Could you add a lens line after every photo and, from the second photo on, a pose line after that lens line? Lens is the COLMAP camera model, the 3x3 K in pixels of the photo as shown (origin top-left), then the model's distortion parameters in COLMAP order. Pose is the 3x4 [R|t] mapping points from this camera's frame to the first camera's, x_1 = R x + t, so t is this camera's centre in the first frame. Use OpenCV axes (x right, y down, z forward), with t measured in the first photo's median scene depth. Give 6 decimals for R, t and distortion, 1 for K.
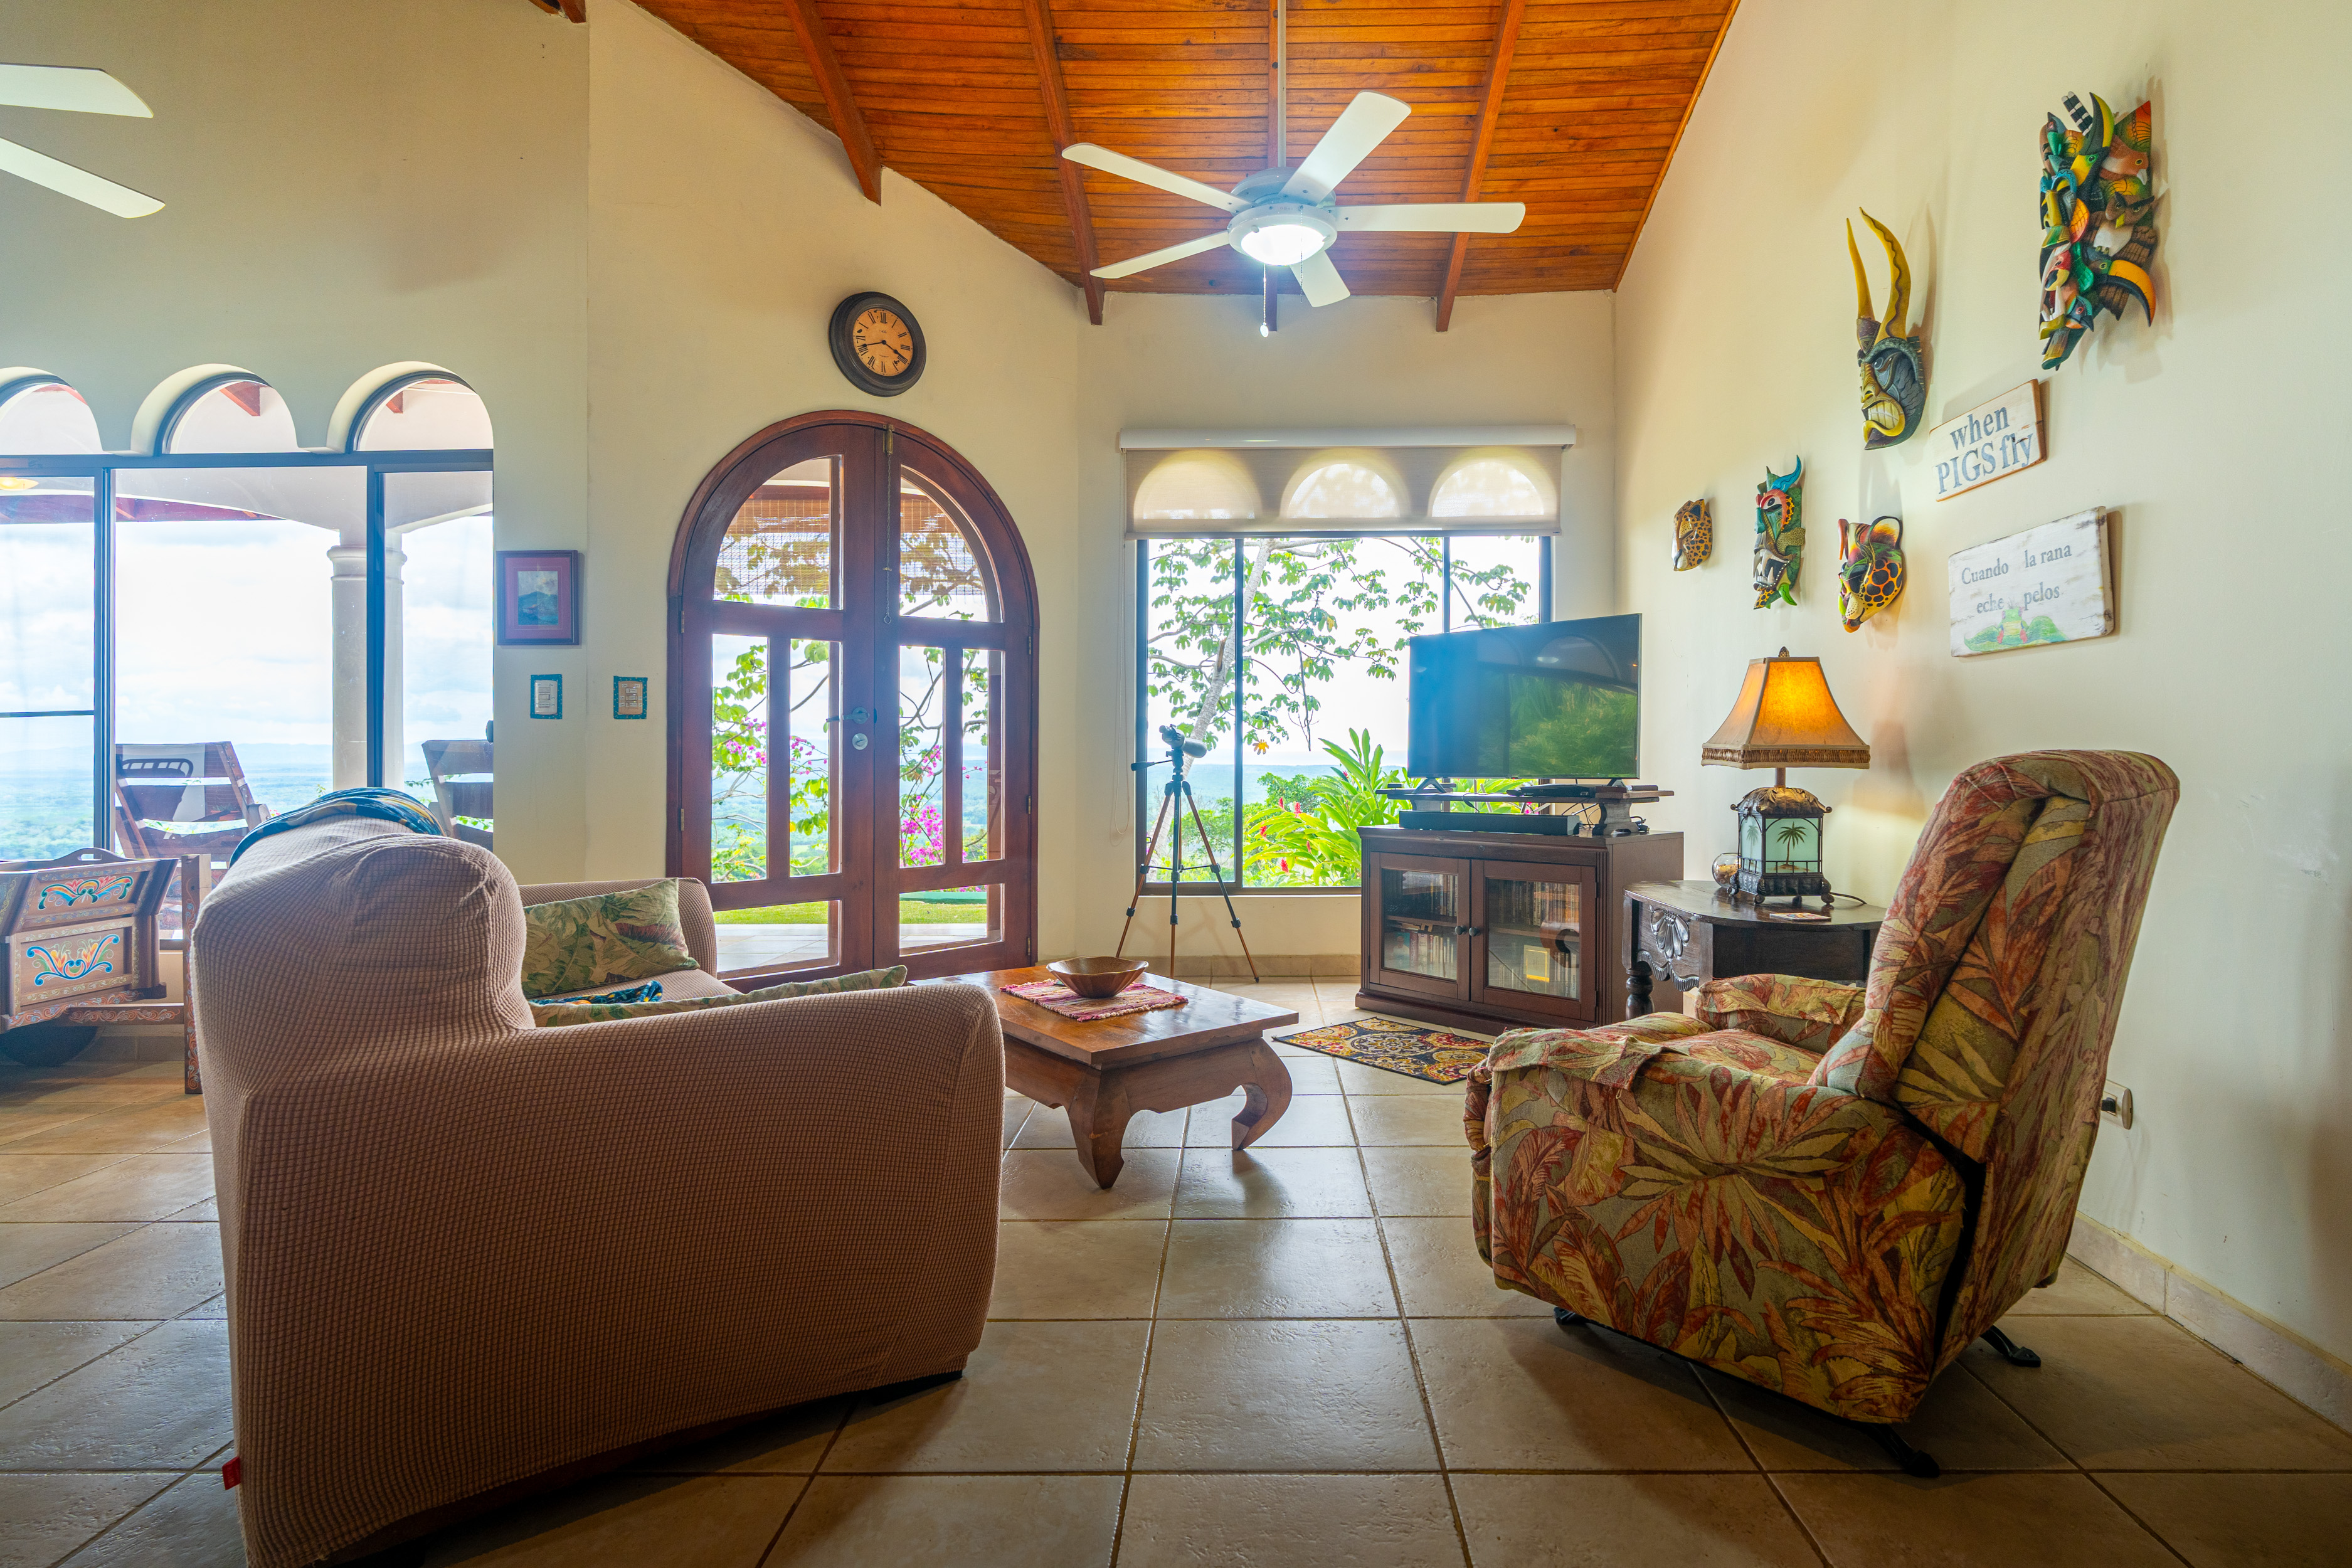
lens RADIAL K [[1194.8, 0, 1179.8], [0, 1194.8, 773.3], [0, 0, 1]] dist [-0.000001, -0.000136]
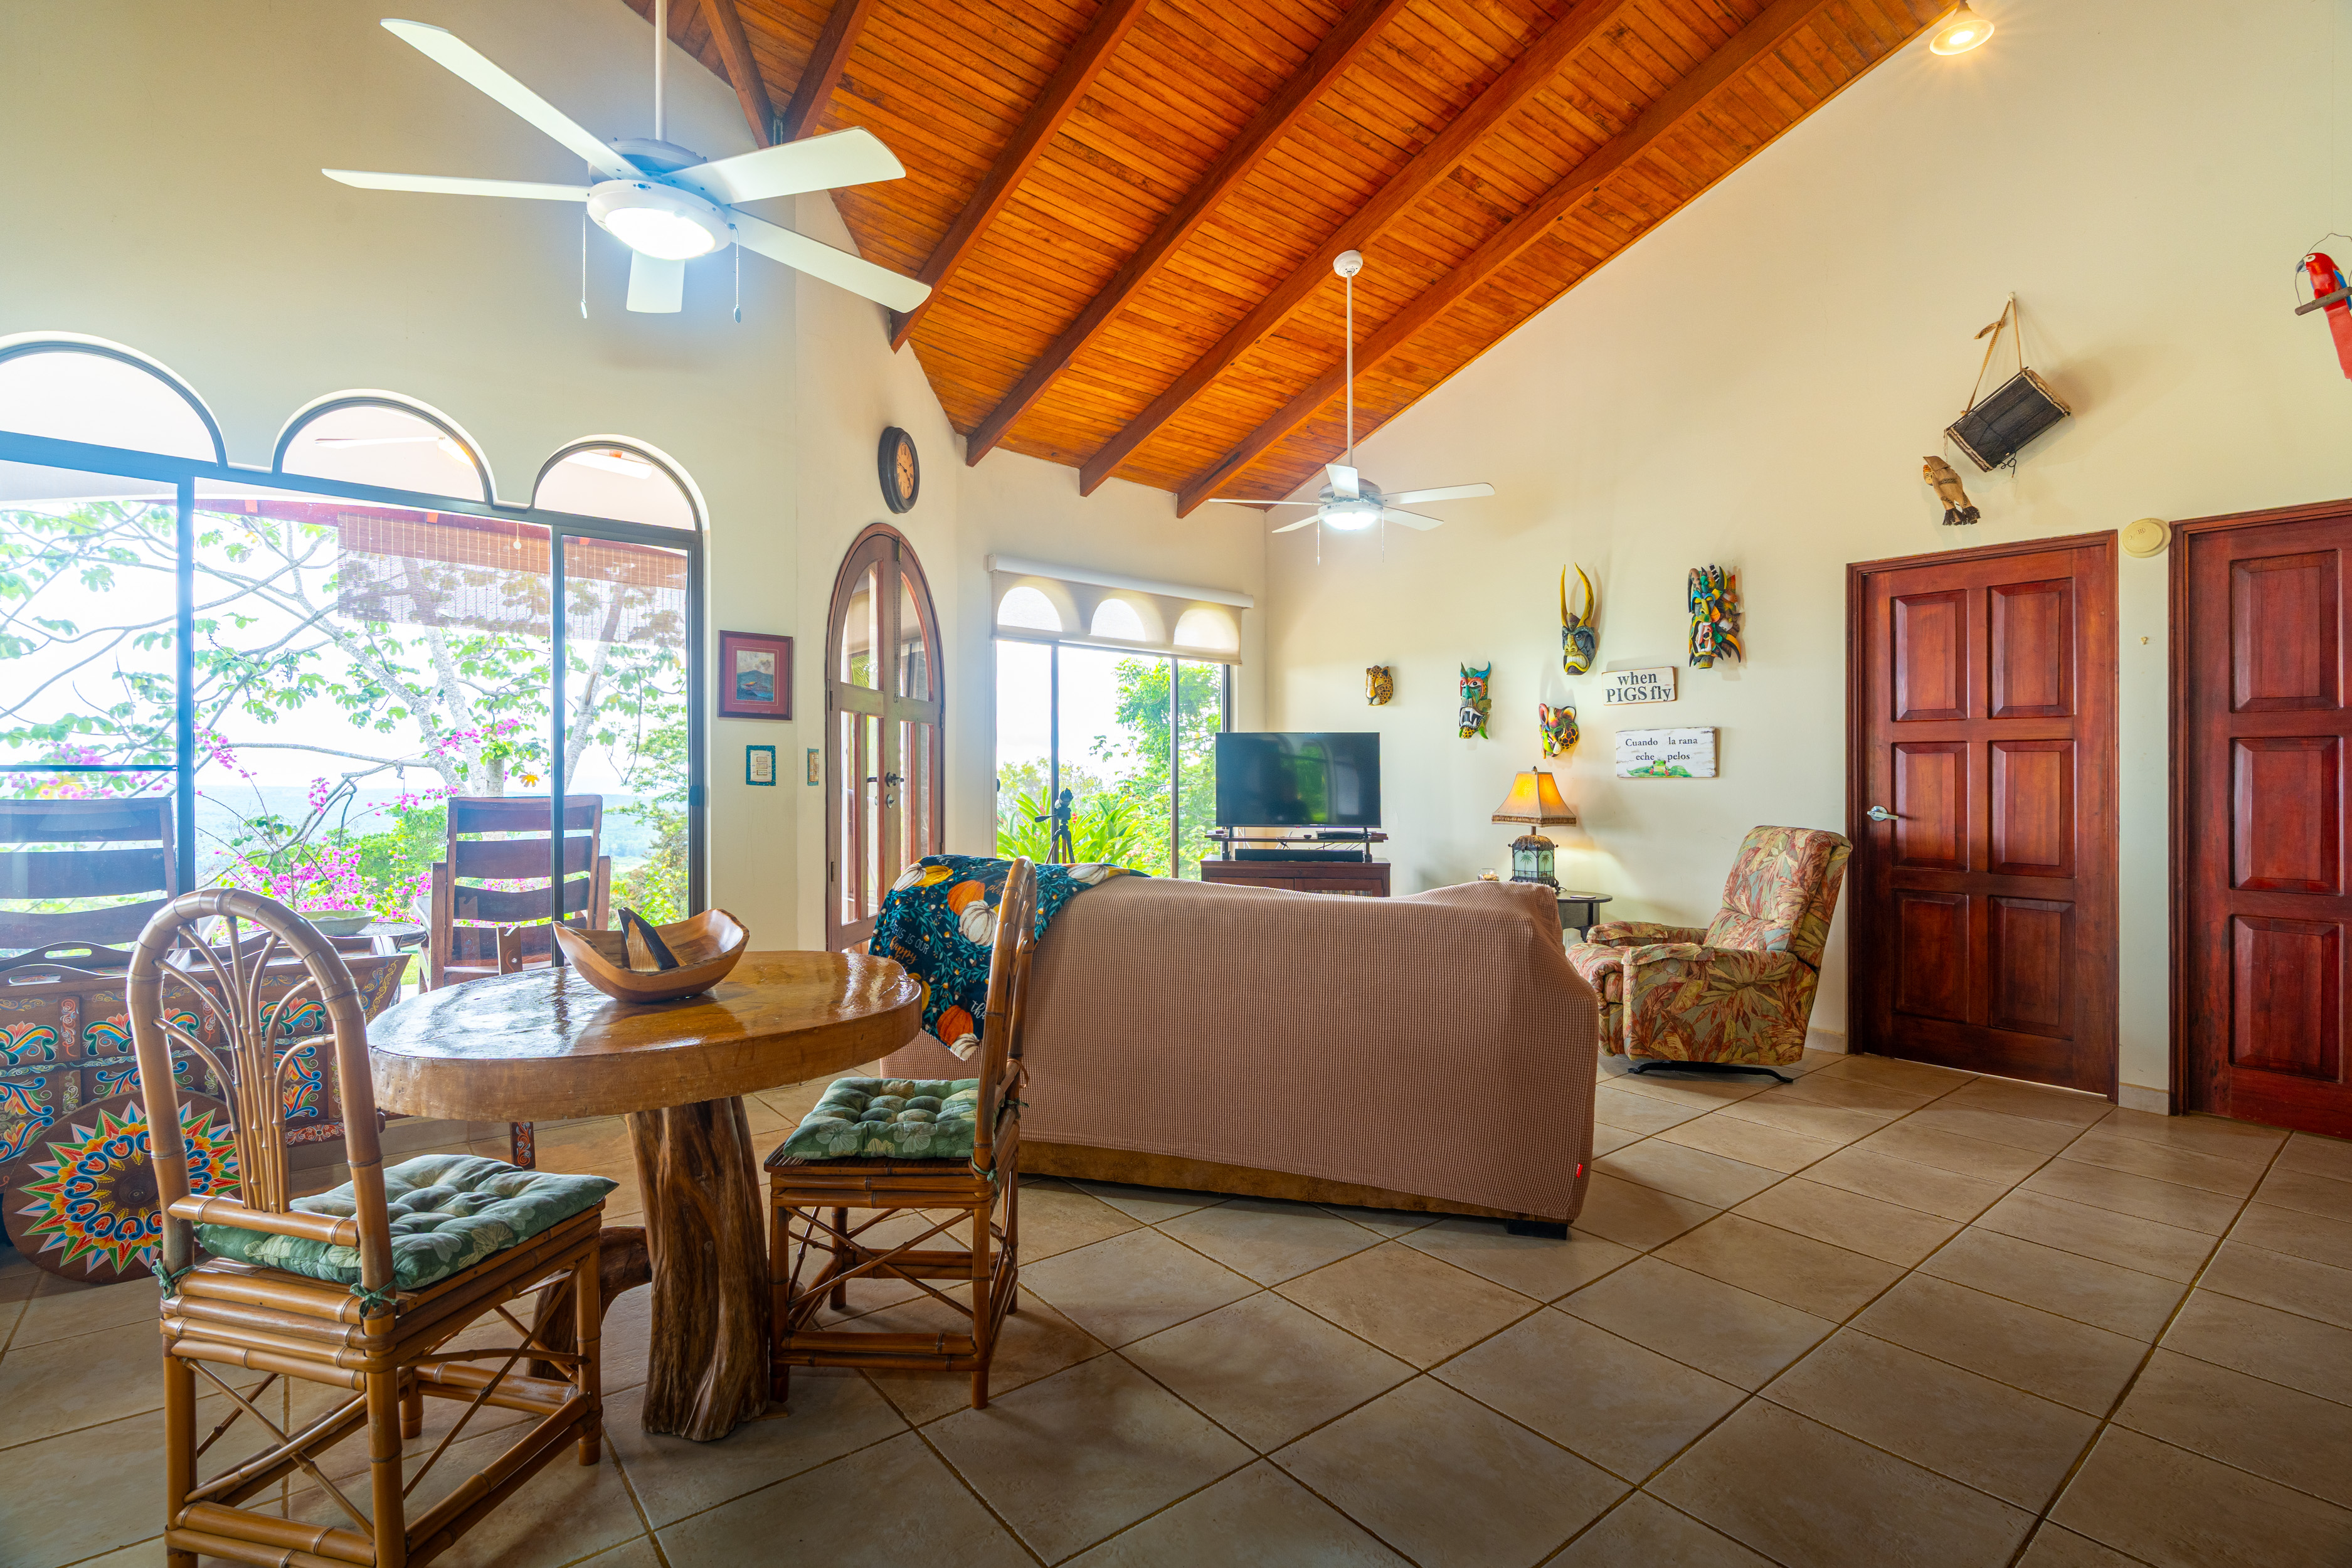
lens RADIAL K [[1082.6, 0, 1185.7], [0, 1082.6, 803.2], [0, 0, 1]] dist [-0.000145, 0.000008]
pose [[0.765348, 0.003722, 0.643606, -1.368694], [-0.004007, 0.999991, -0.001017, -0.046295], [-0.643604, -0.001800, 0.765356, -0.034154]]
